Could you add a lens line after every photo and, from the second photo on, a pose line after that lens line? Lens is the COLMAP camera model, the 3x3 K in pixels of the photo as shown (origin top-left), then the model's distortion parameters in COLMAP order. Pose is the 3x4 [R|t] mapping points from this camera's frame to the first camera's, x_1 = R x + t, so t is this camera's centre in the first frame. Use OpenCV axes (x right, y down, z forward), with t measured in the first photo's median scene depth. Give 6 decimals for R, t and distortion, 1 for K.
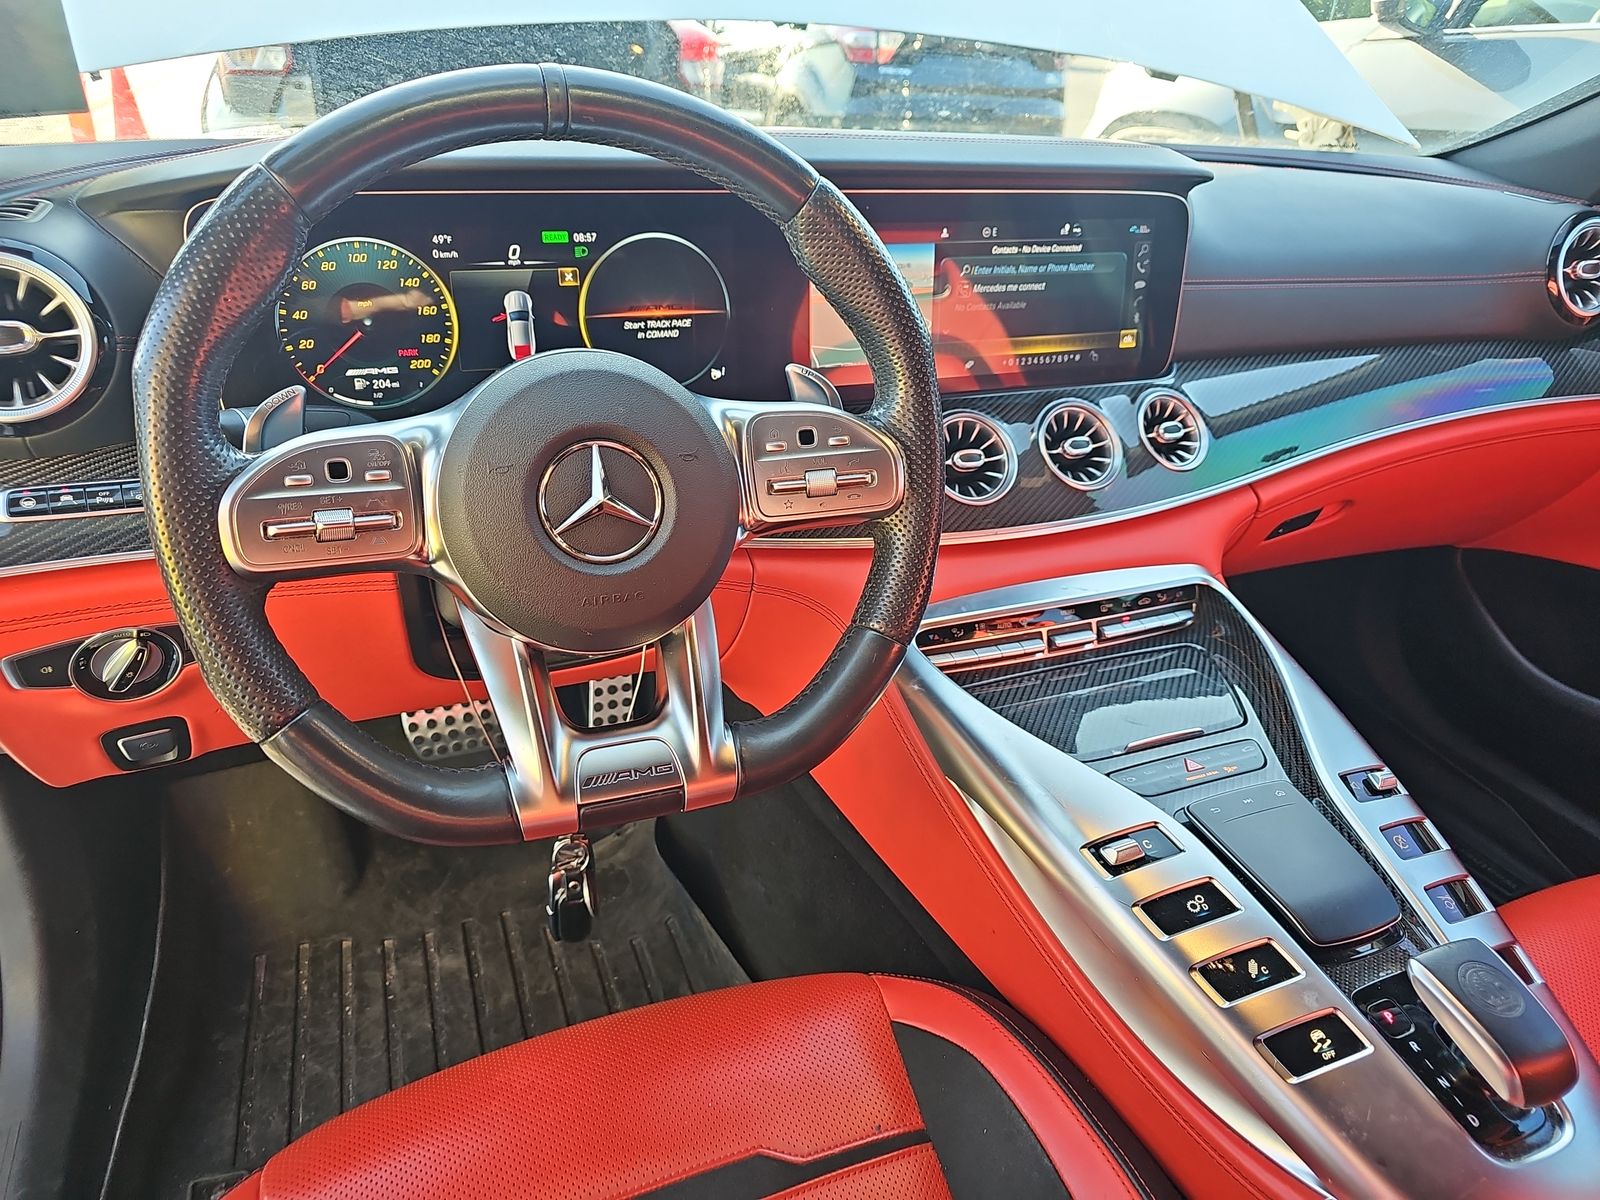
lens RADIAL K [[1088.6, 0, 809.8], [0, 1088.6, 600.8], [0, 0, 1]] dist [0.016427, -0.001931]
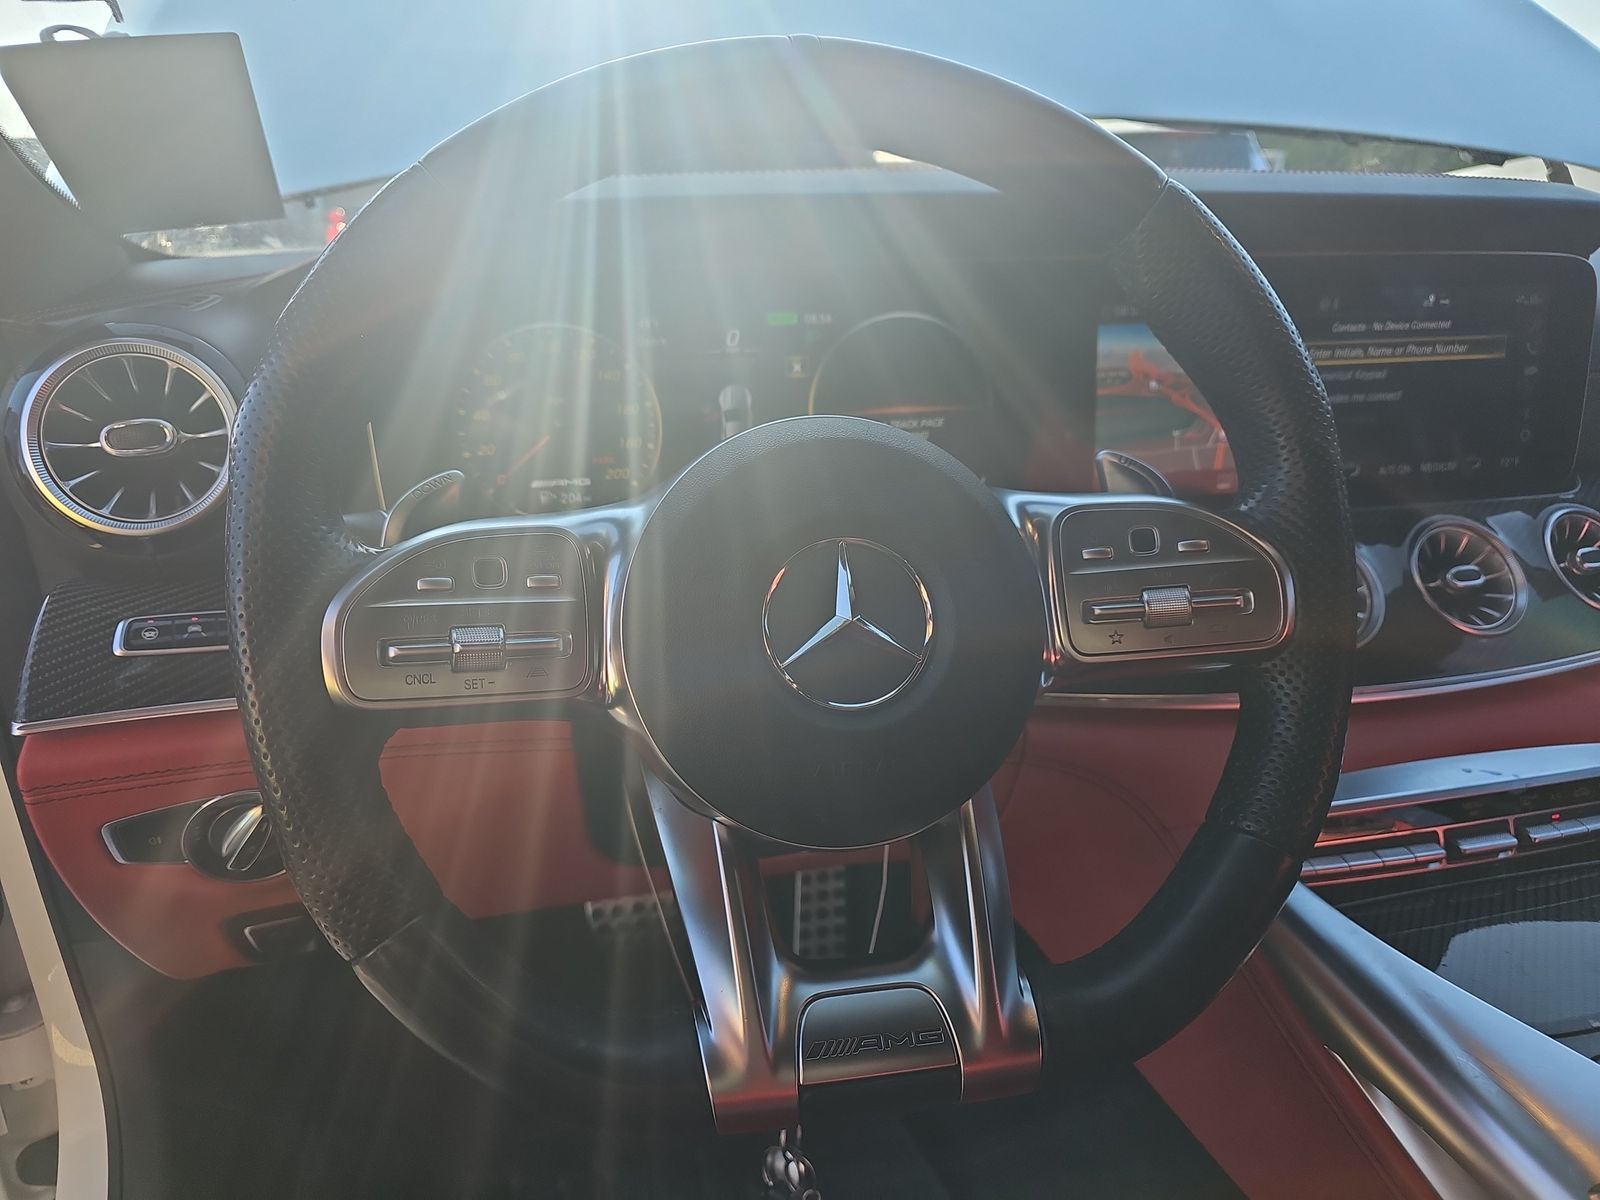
lens RADIAL K [[1088.6, 0, 817.2], [0, 1088.6, 627.0], [0, 0, 1]] dist [0.016427, -0.001931]
pose [[0.986217, 0.005278, -0.165370, -0.073052], [-0.026832, 0.991362, -0.128380, -0.002190], [0.163264, 0.131048, 0.977840, 0.242099]]
